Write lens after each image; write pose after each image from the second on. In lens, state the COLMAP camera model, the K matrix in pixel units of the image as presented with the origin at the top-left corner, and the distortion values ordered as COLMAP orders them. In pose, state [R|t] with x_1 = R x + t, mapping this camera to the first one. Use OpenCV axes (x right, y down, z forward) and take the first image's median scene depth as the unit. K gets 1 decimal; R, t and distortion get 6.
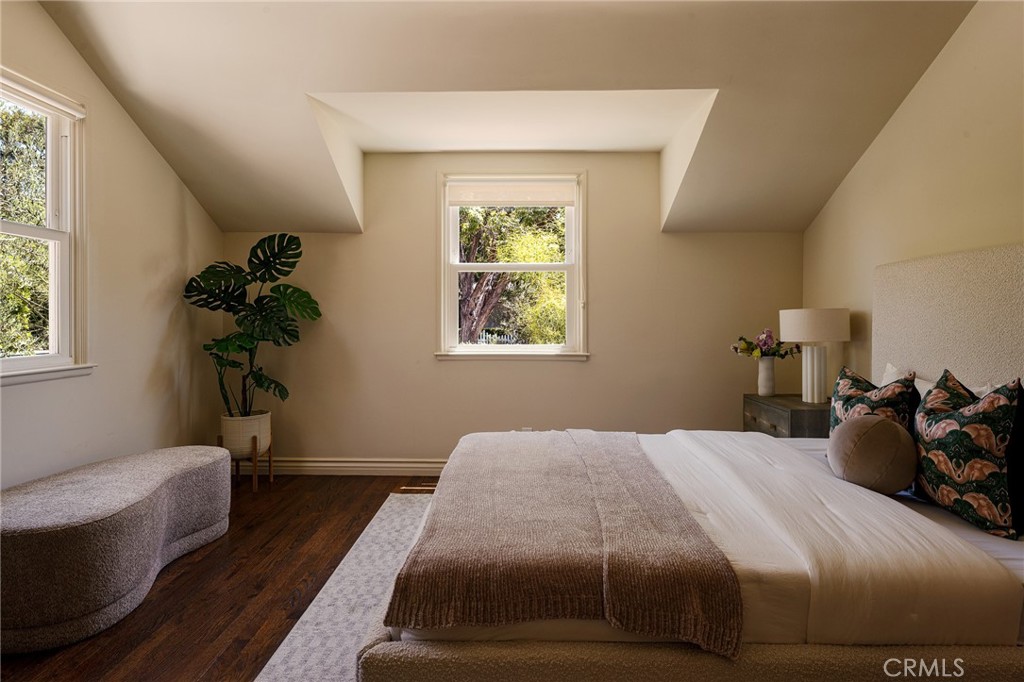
lens RADIAL K [[574.7, 0, 493.2], [0, 574.7, 320.8], [0, 0, 1]] dist [0.002895, -0.000384]
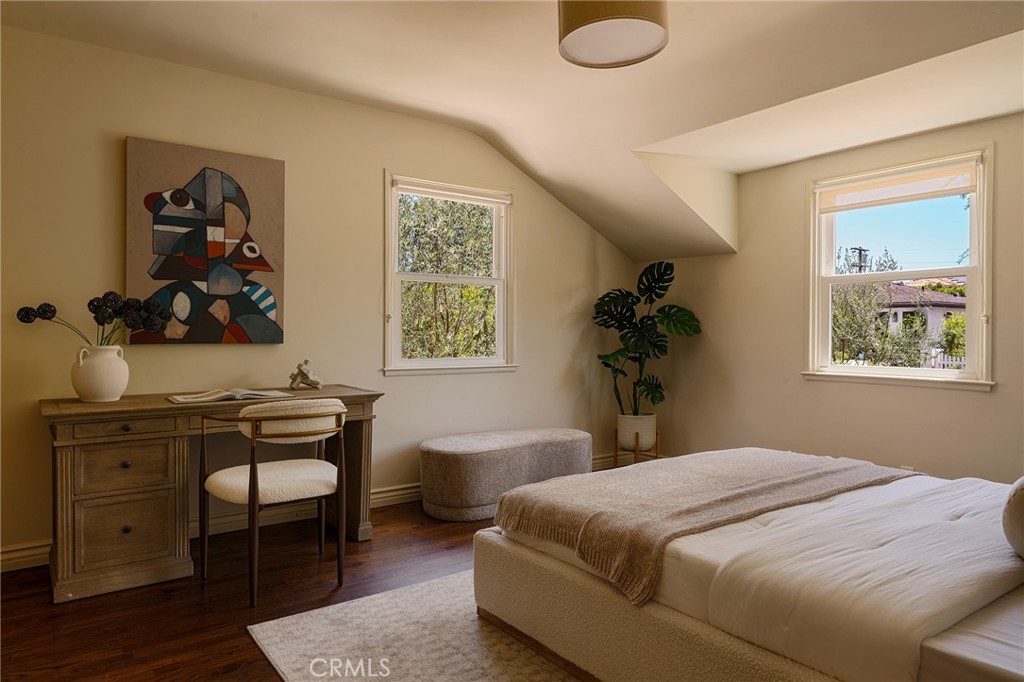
lens RADIAL K [[633.3, 0, 509.7], [0, 633.3, 337.8], [0, 0, 1]] dist [-0.001311, 0.004082]
pose [[0.614783, 0.006588, -0.788669, 0.457954], [-0.007852, 0.999967, 0.002232, 0.001094], [0.788657, 0.004820, 0.614814, -0.024077]]
